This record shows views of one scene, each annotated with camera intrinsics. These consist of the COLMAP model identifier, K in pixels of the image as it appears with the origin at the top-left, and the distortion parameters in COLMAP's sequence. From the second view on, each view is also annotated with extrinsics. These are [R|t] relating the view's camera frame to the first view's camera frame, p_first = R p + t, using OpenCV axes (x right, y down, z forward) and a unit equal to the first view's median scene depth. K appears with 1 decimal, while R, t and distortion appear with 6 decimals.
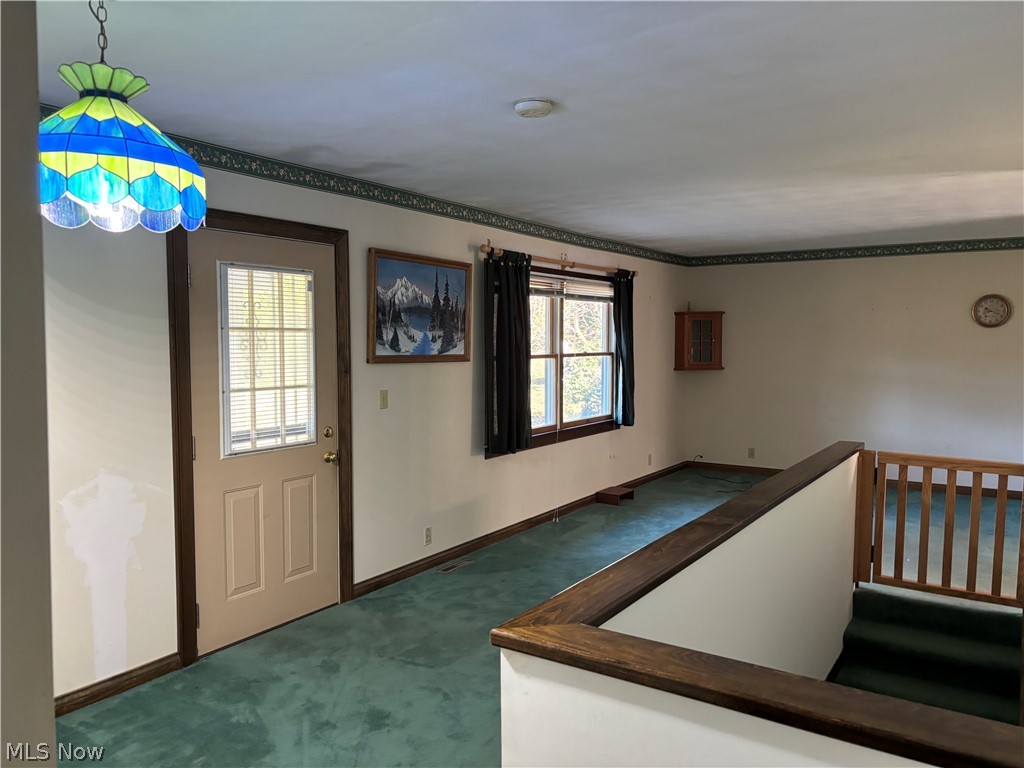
lens RADIAL K [[766.3, 0, 512.0], [0, 766.3, 384.0], [0, 0, 1]] dist [0.081133, -0.106953]
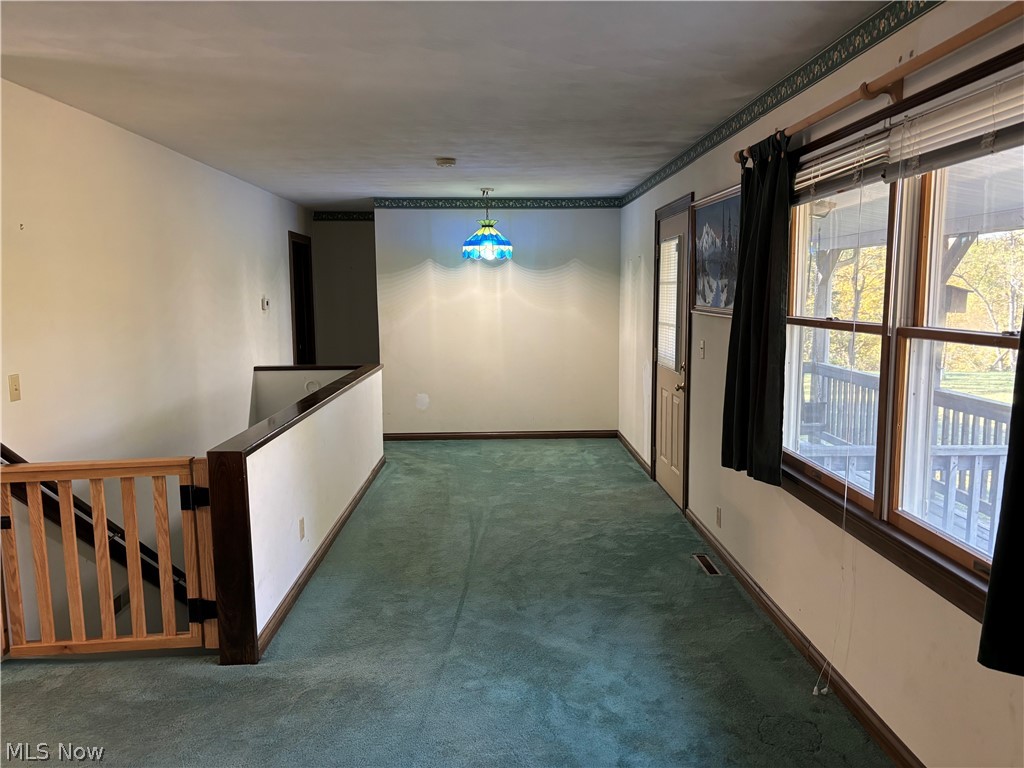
lens RADIAL K [[766.3, 0, 512.0], [0, 766.3, 384.0], [0, 0, 1]] dist [0.081133, -0.106953]
pose [[-0.823181, 0.073047, -0.563061, 0.599670], [-0.026722, 0.985606, 0.166932, -0.095254], [0.567151, 0.152461, -0.809380, 1.645798]]
